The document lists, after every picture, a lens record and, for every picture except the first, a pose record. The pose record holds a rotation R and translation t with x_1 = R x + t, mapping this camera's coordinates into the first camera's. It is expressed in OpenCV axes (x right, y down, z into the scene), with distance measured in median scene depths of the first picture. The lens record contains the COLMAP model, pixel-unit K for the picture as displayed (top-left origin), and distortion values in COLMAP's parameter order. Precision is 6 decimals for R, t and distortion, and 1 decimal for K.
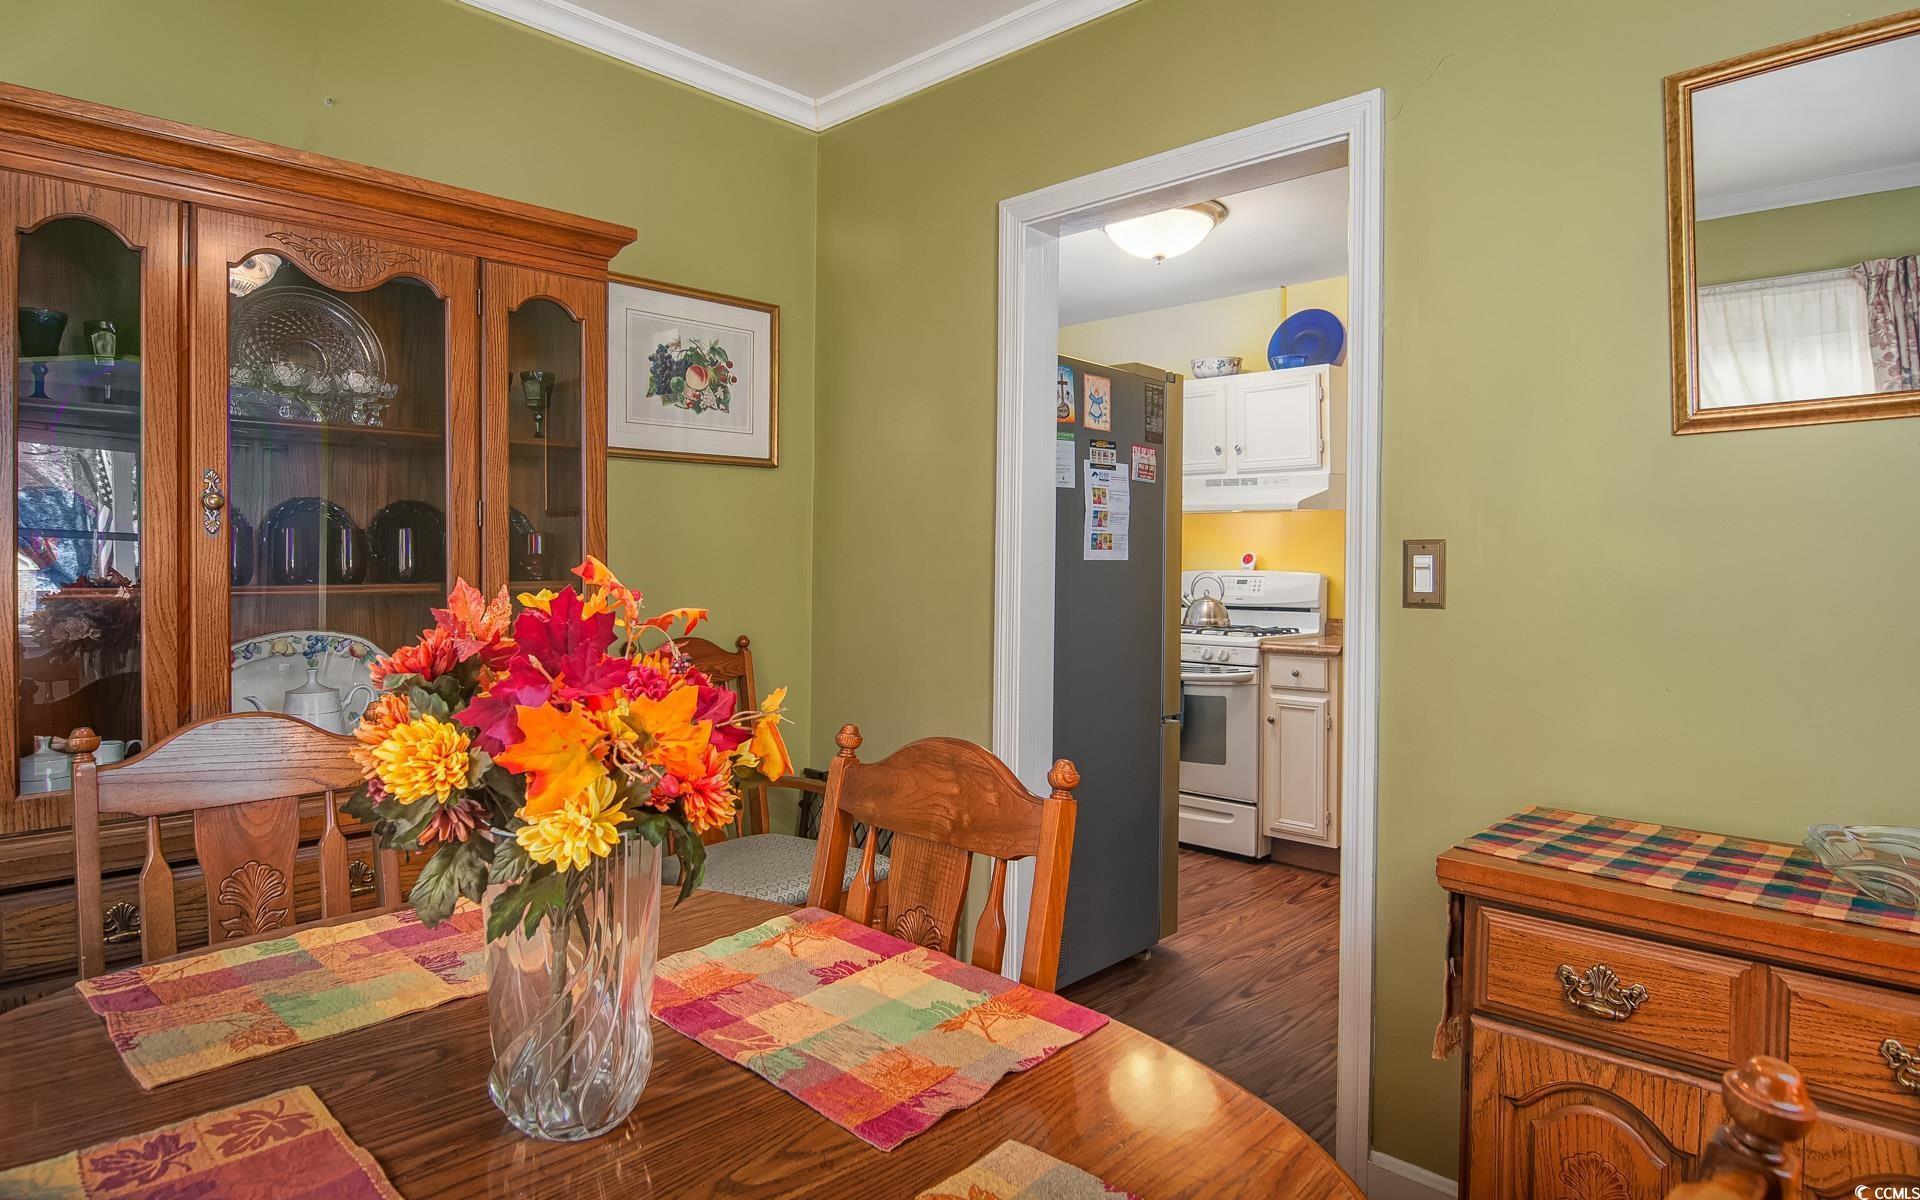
lens RADIAL K [[1077.1, 0, 967.4], [0, 1077.1, 563.3], [0, 0, 1]] dist [-0.005703, 0.000428]
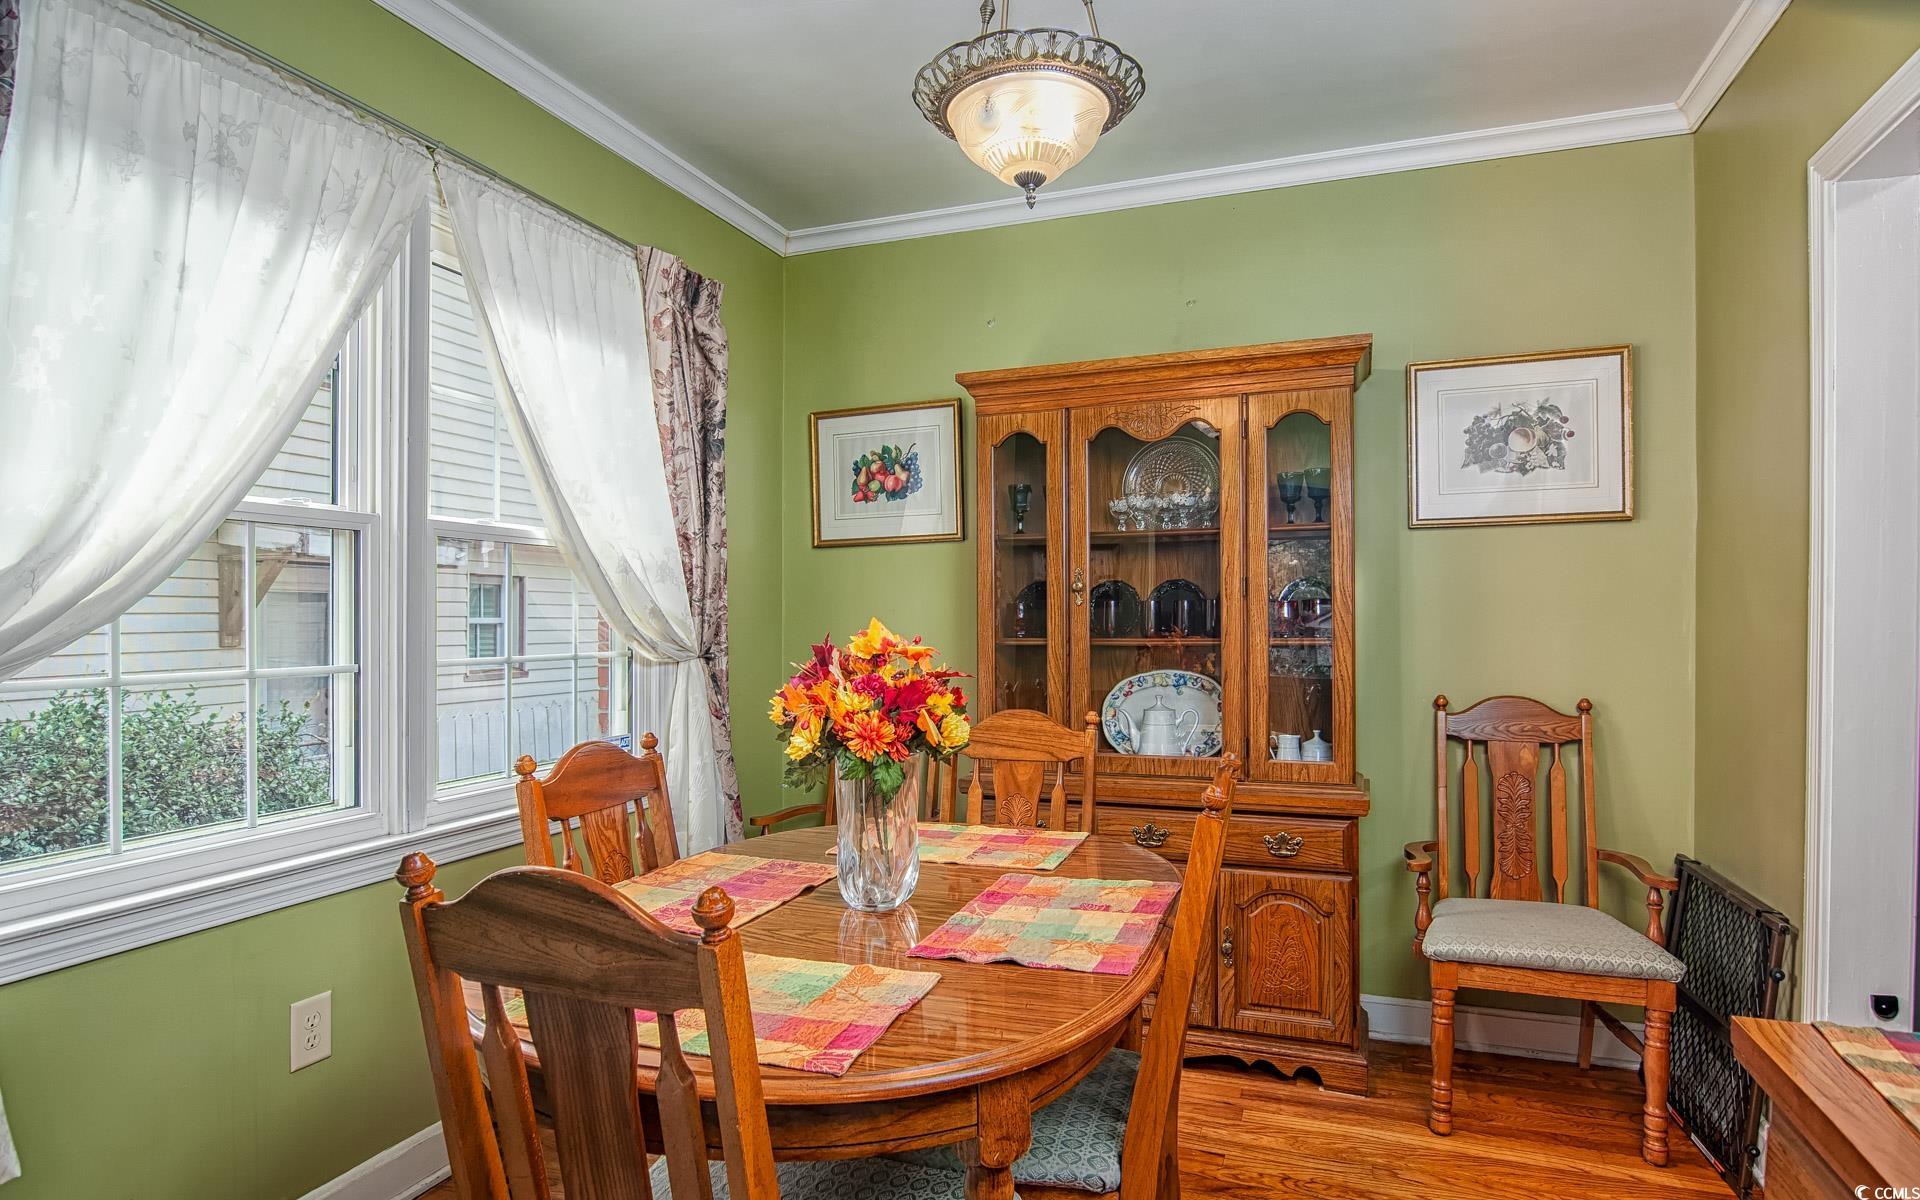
lens RADIAL K [[1077.1, 0, 956.3], [0, 1077.1, 609.8], [0, 0, 1]] dist [-0.005703, 0.000428]
pose [[0.390350, -0.016102, -0.920526, 0.479623], [0.000175, 0.999848, -0.017415, 0.004841], [0.920667, 0.006637, 0.390293, 0.118388]]
